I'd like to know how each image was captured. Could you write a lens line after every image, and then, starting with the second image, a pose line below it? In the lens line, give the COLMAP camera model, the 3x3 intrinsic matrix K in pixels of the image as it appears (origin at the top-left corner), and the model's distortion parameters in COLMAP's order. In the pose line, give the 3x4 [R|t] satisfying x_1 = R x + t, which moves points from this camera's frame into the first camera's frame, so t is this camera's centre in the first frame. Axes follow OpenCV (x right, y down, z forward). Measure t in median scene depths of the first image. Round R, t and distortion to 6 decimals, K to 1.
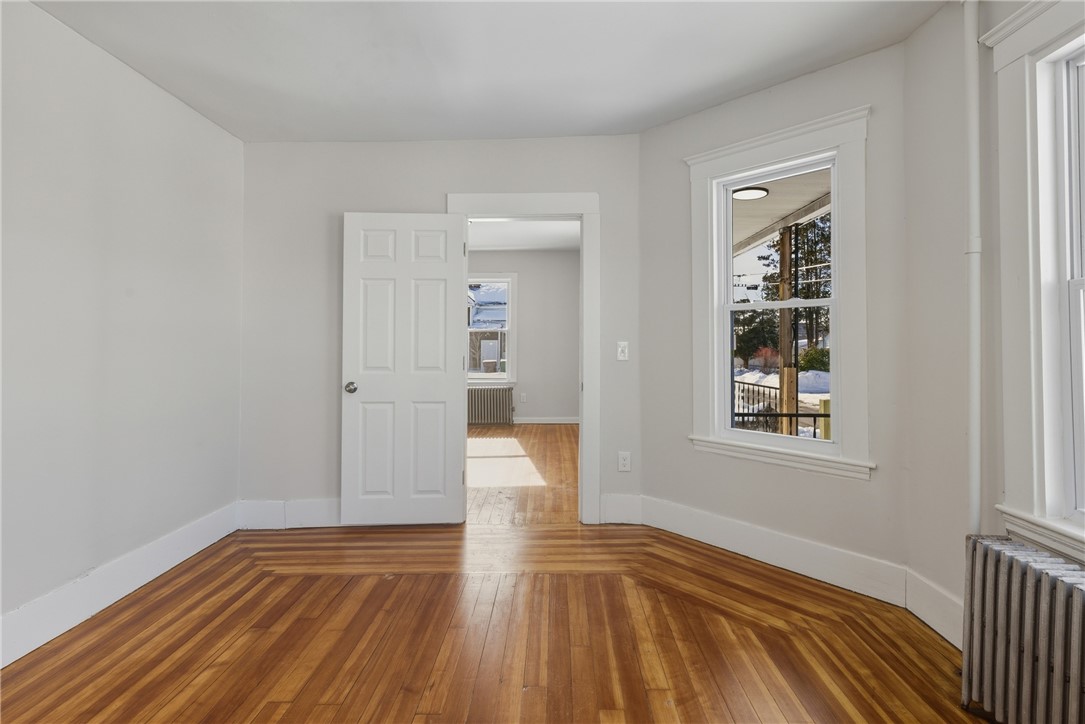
lens RADIAL K [[516.3, 0, 546.7], [0, 516.3, 339.7], [0, 0, 1]] dist [0.001224, -0.000237]
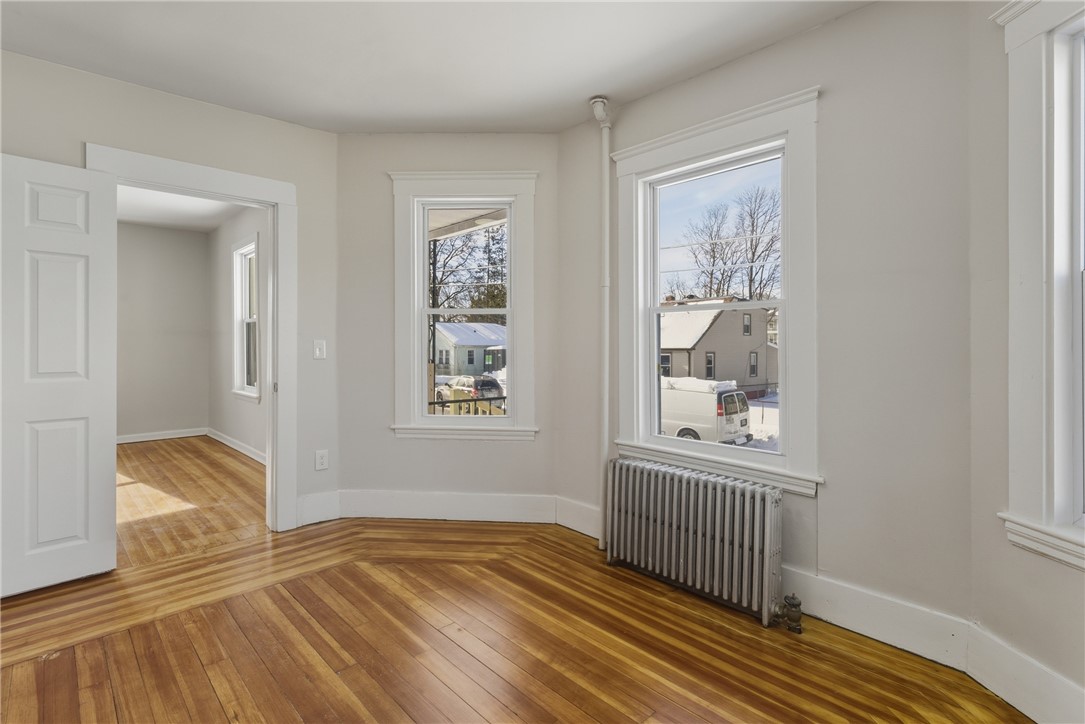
lens RADIAL K [[522.5, 0, 536.0], [0, 522.5, 348.3], [0, 0, 1]] dist [-0.000189, 0.000069]
pose [[0.717687, -0.004802, 0.696349, -0.343356], [-0.009026, 0.999828, 0.016198, -0.000384], [-0.696307, -0.017910, 0.717521, -0.014865]]
